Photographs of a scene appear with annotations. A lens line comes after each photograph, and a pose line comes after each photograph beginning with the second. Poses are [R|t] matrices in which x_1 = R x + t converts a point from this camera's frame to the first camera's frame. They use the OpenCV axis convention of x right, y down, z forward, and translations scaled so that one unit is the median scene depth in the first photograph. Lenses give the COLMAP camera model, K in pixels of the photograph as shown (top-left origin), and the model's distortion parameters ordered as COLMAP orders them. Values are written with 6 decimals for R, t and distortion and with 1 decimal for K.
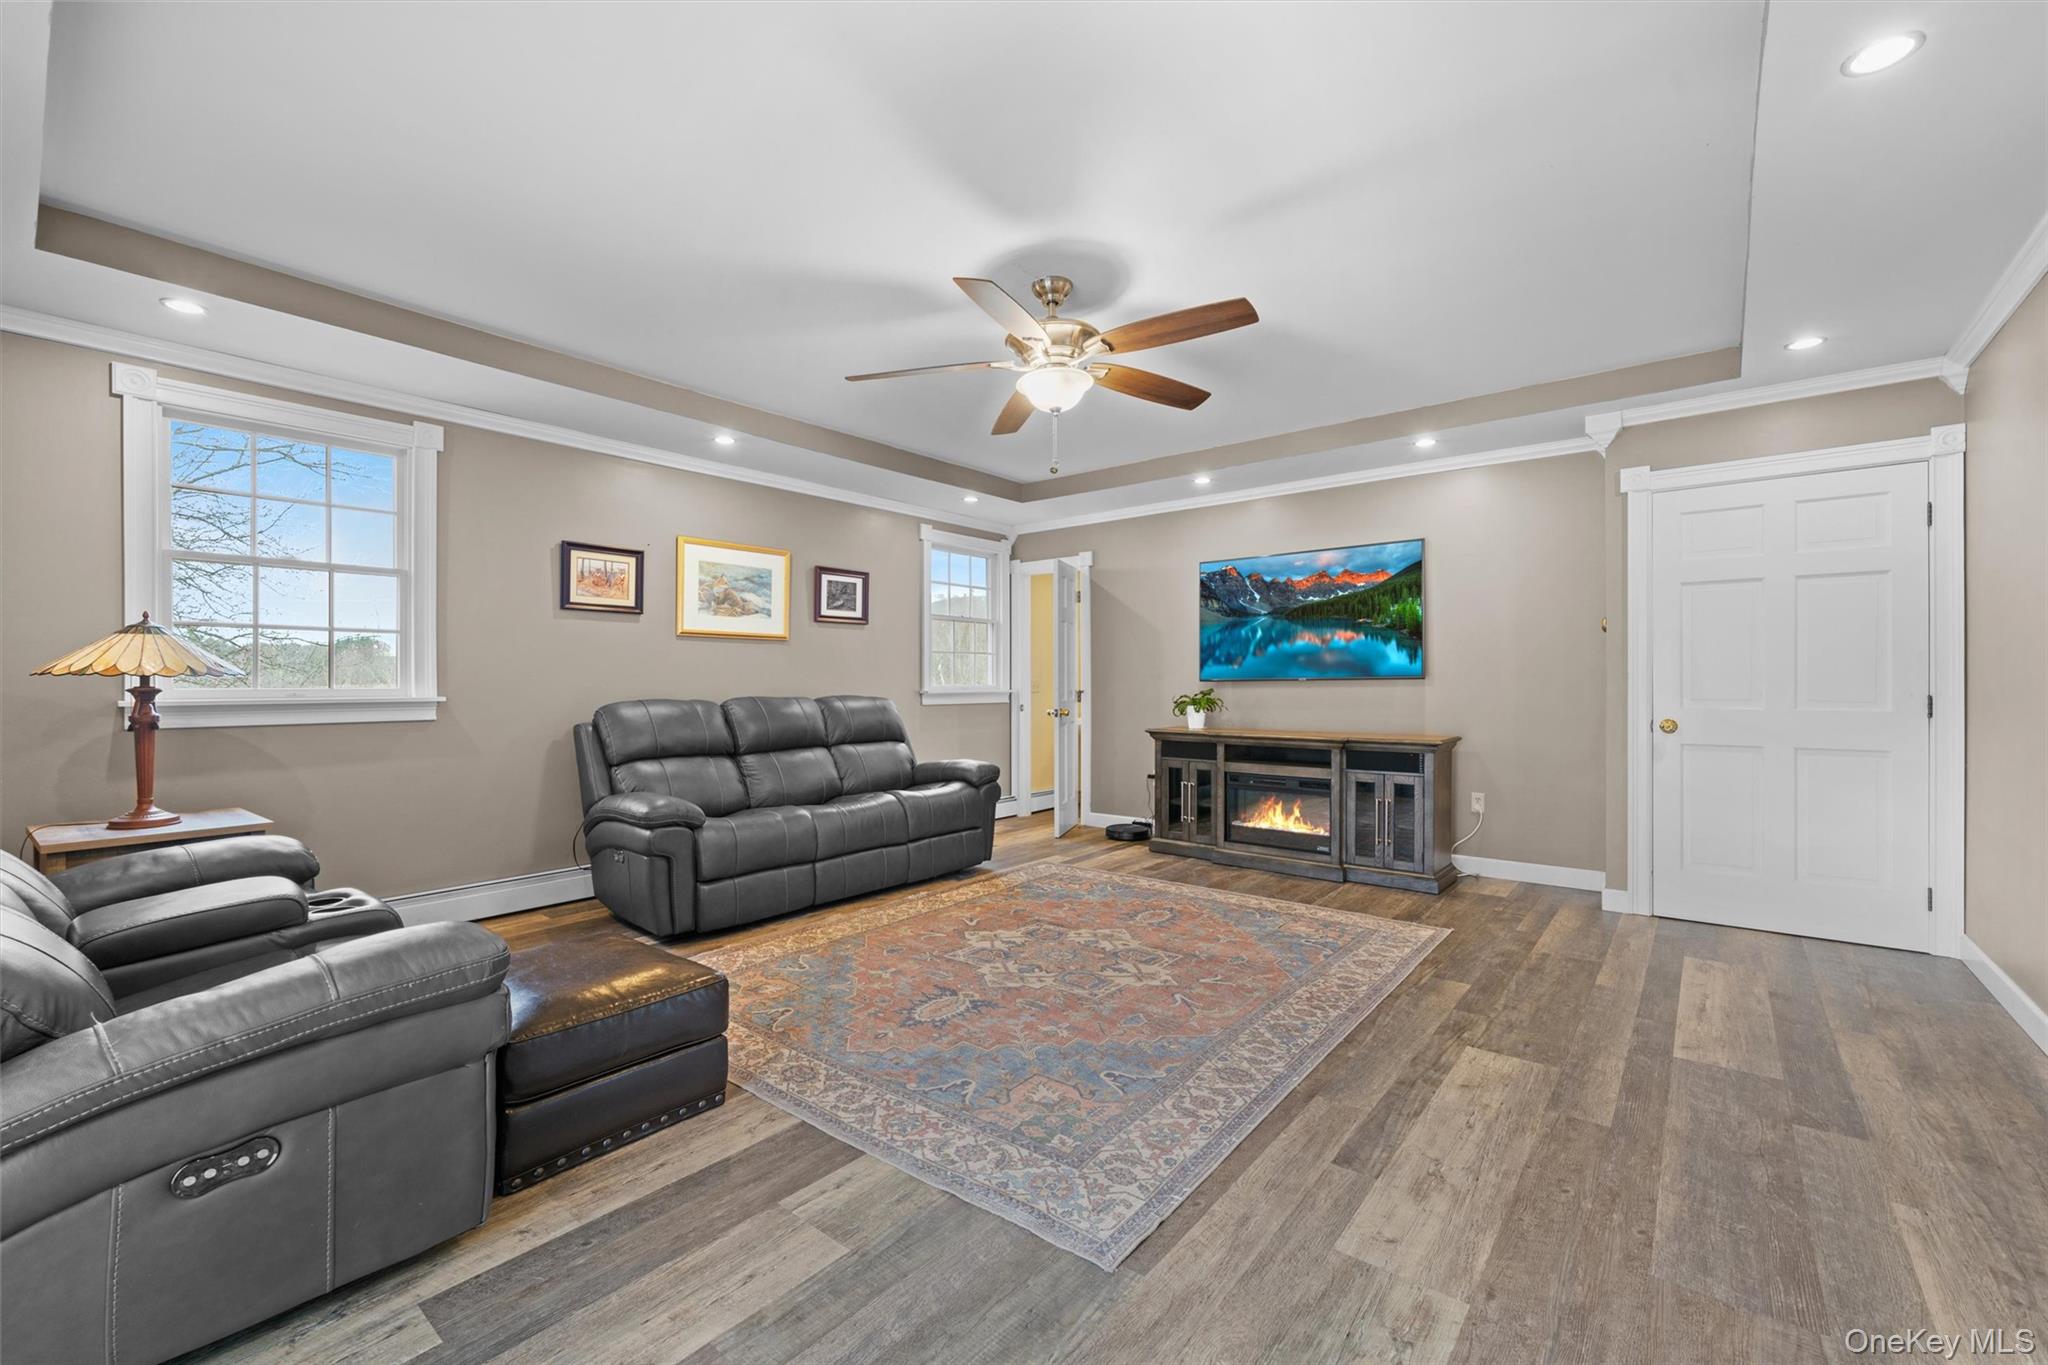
lens RADIAL K [[836.7, 0, 1024.4], [0, 836.7, 679.3], [0, 0, 1]] dist [-0.002200, -0.000241]
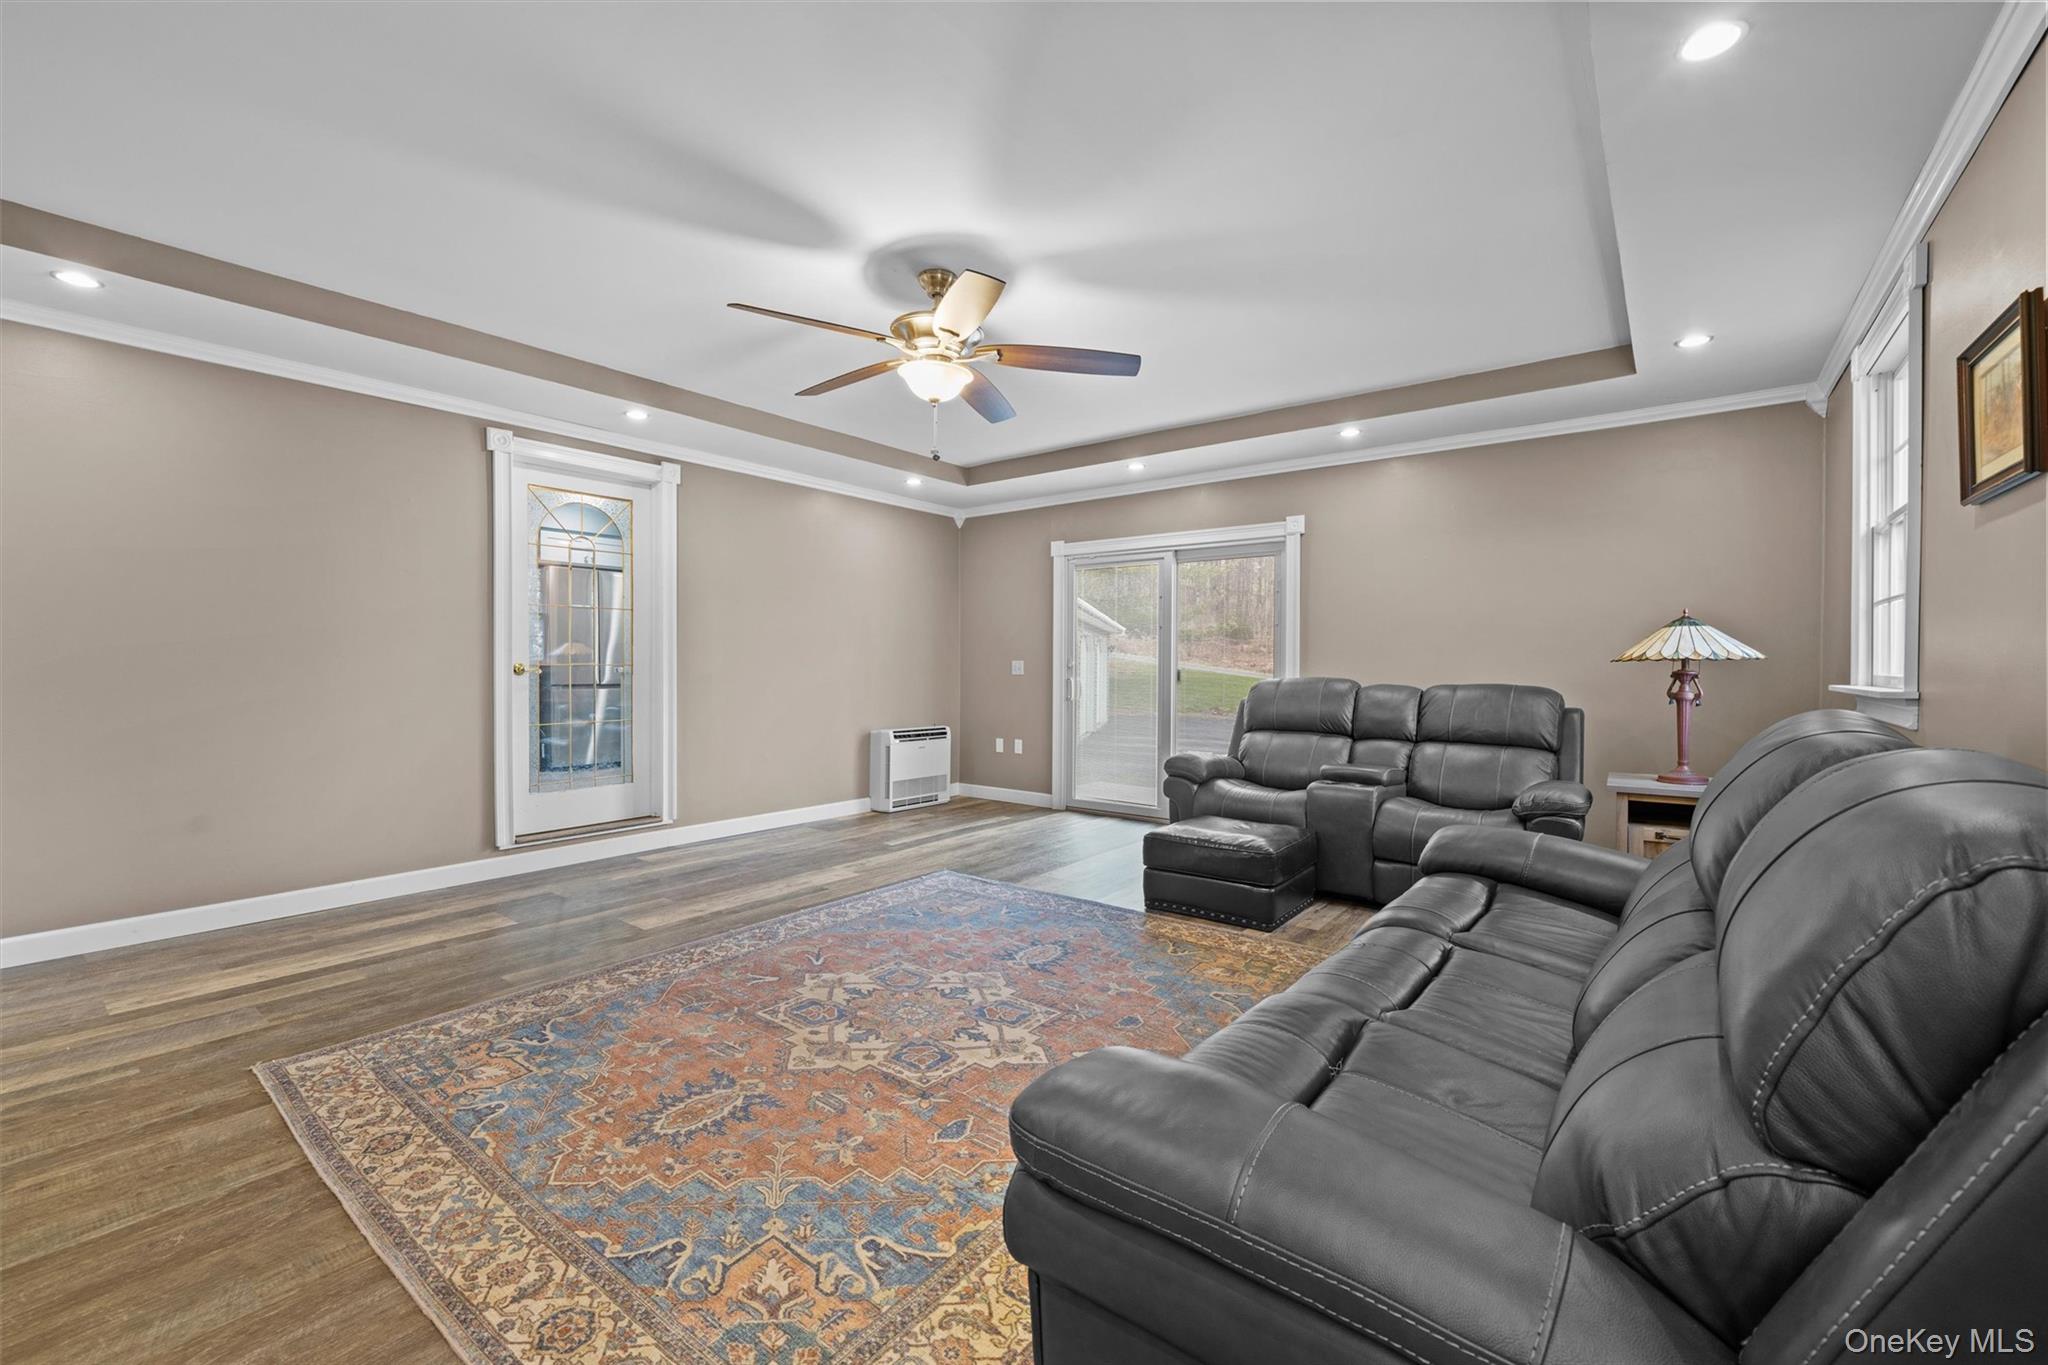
lens RADIAL K [[836.7, 0, 1022.0], [0, 836.7, 668.7], [0, 0, 1]] dist [-0.002200, -0.000241]
pose [[-0.999733, -0.002186, -0.023000, -0.043082], [-0.002281, 0.999989, 0.004115, 0.003782], [0.022991, 0.004167, -0.999727, 1.887987]]
